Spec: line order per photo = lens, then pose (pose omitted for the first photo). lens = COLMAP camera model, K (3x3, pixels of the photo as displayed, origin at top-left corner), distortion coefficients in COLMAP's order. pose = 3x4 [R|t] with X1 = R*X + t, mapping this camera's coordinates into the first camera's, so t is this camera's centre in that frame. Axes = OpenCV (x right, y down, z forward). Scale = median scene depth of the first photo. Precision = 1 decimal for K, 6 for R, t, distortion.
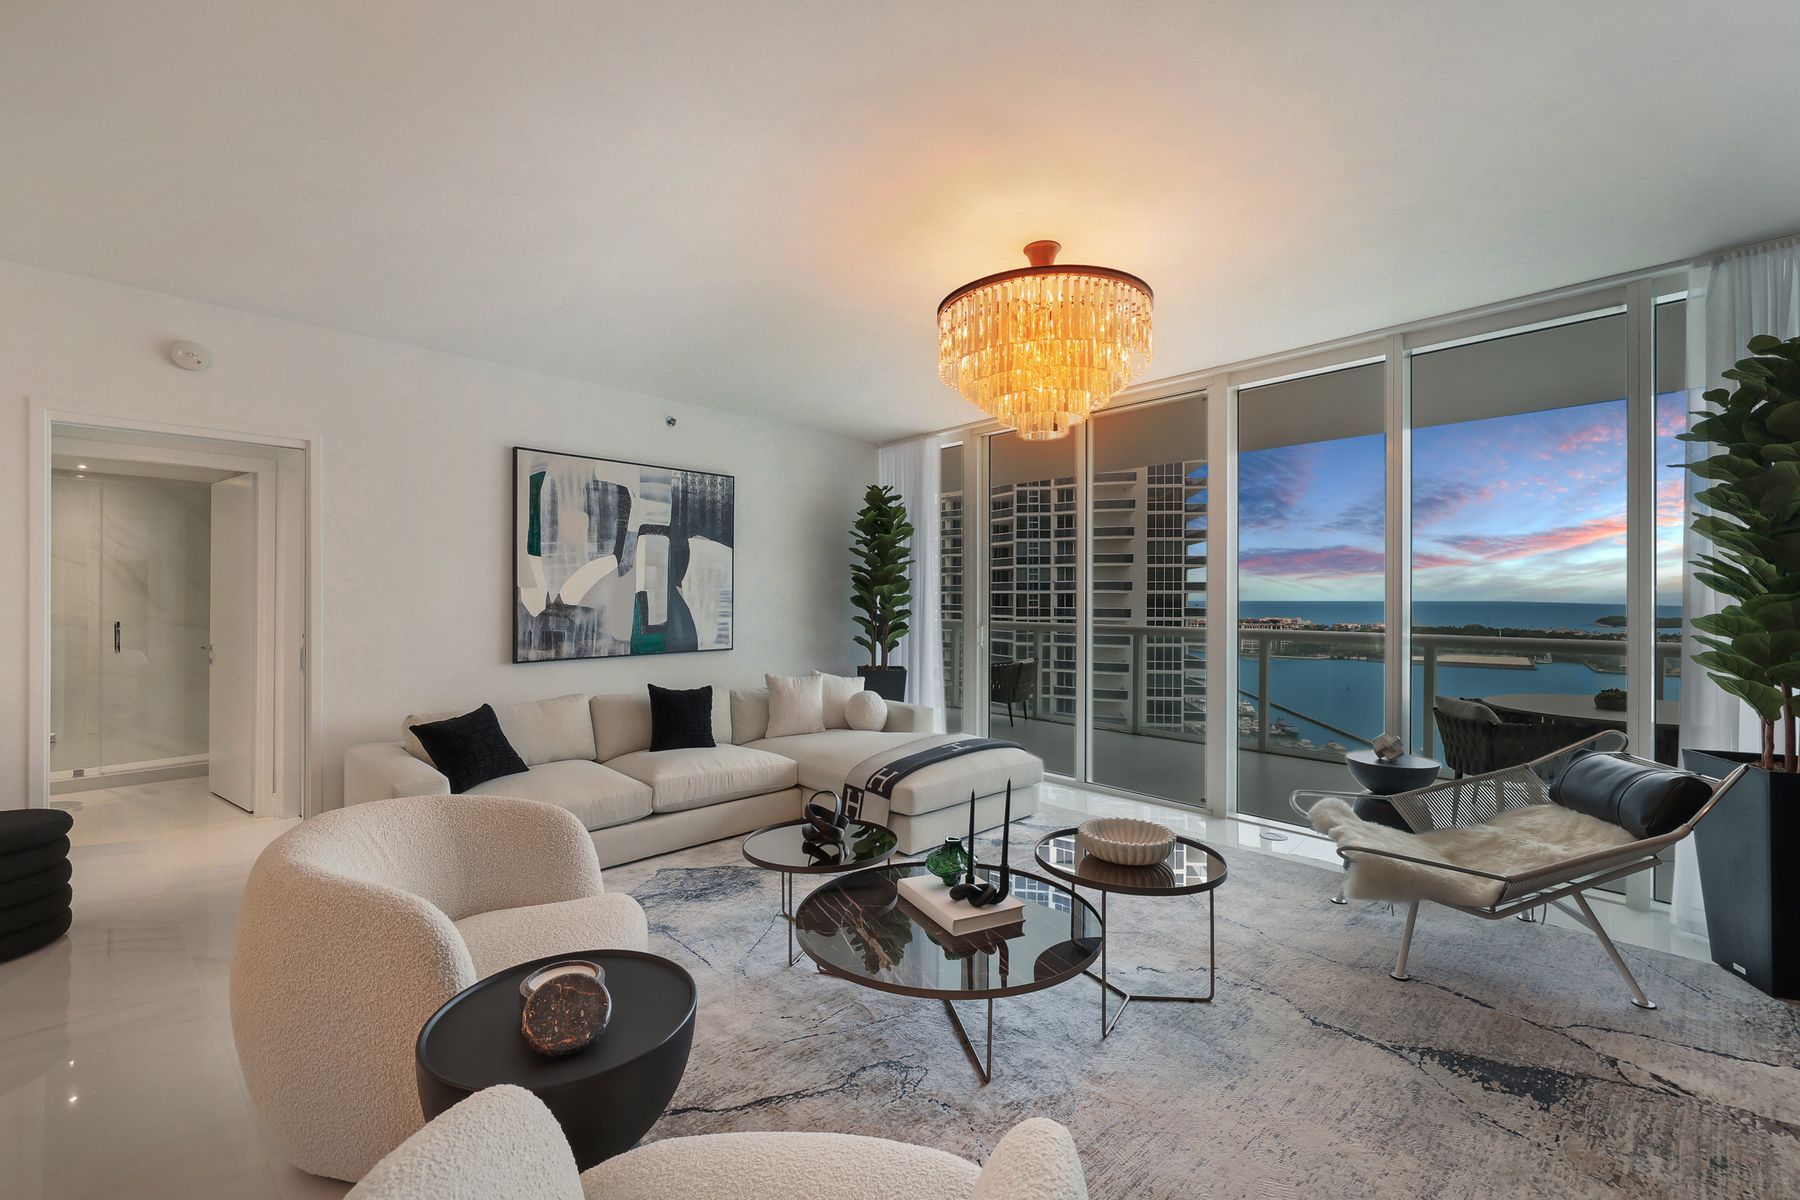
lens RADIAL K [[756.8, 0, 888.5], [0, 756.8, 594.9], [0, 0, 1]] dist [0.000264, -0.000253]
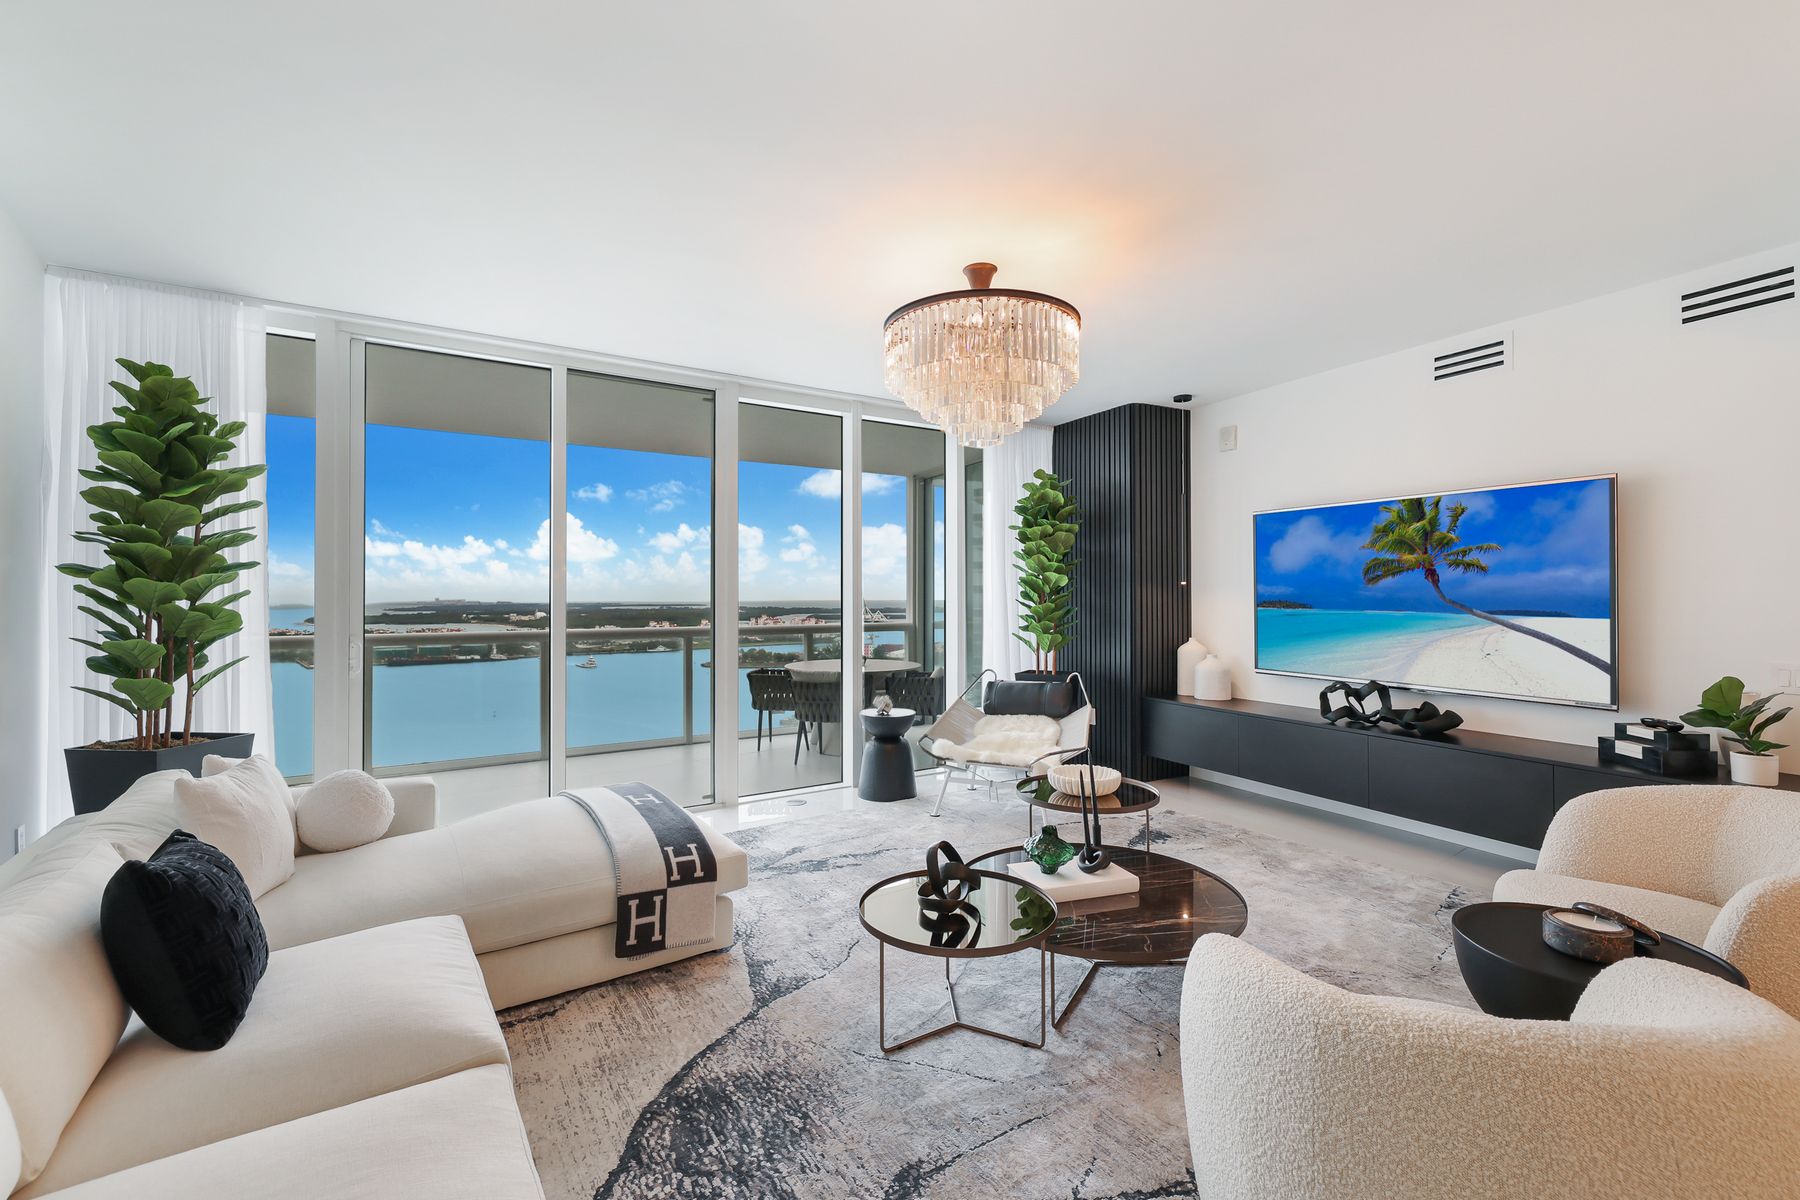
lens RADIAL K [[797.5, 0, 903.0], [0, 797.5, 575.9], [0, 0, 1]] dist [-0.001620, 0.000021]
pose [[0.132453, 0.030184, 0.990730, -0.679408], [0.002180, 0.999525, -0.030743, 0.011206], [-0.991187, 0.006232, 0.132324, 0.693564]]
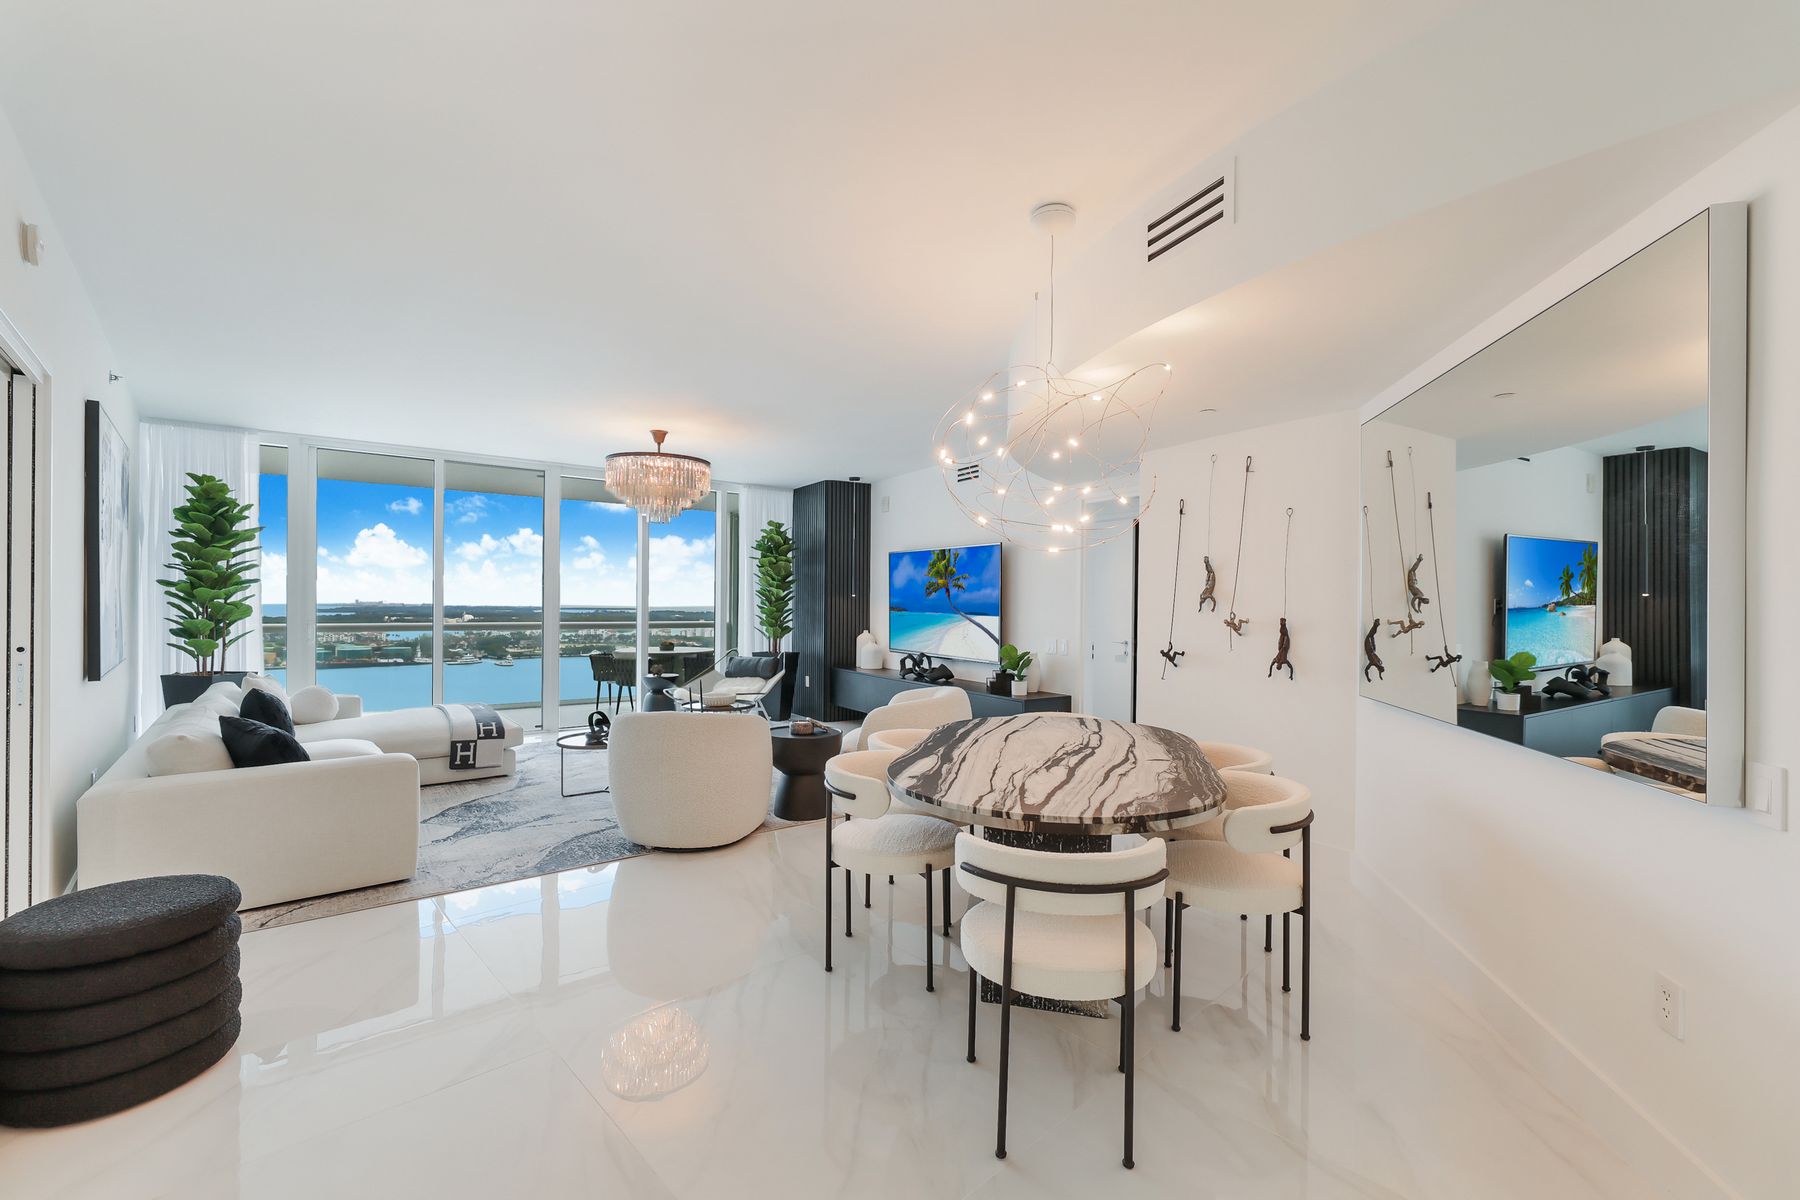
lens RADIAL K [[793.9, 0, 900.0], [0, 793.9, 600.0], [0, 0, 1]] dist [-0.002239, -0.000338]
pose [[0.064820, 0.015100, 0.997783, -1.369945], [-0.004595, 0.999879, -0.014833, 0.026449], [-0.997886, -0.003624, 0.064882, 0.155339]]
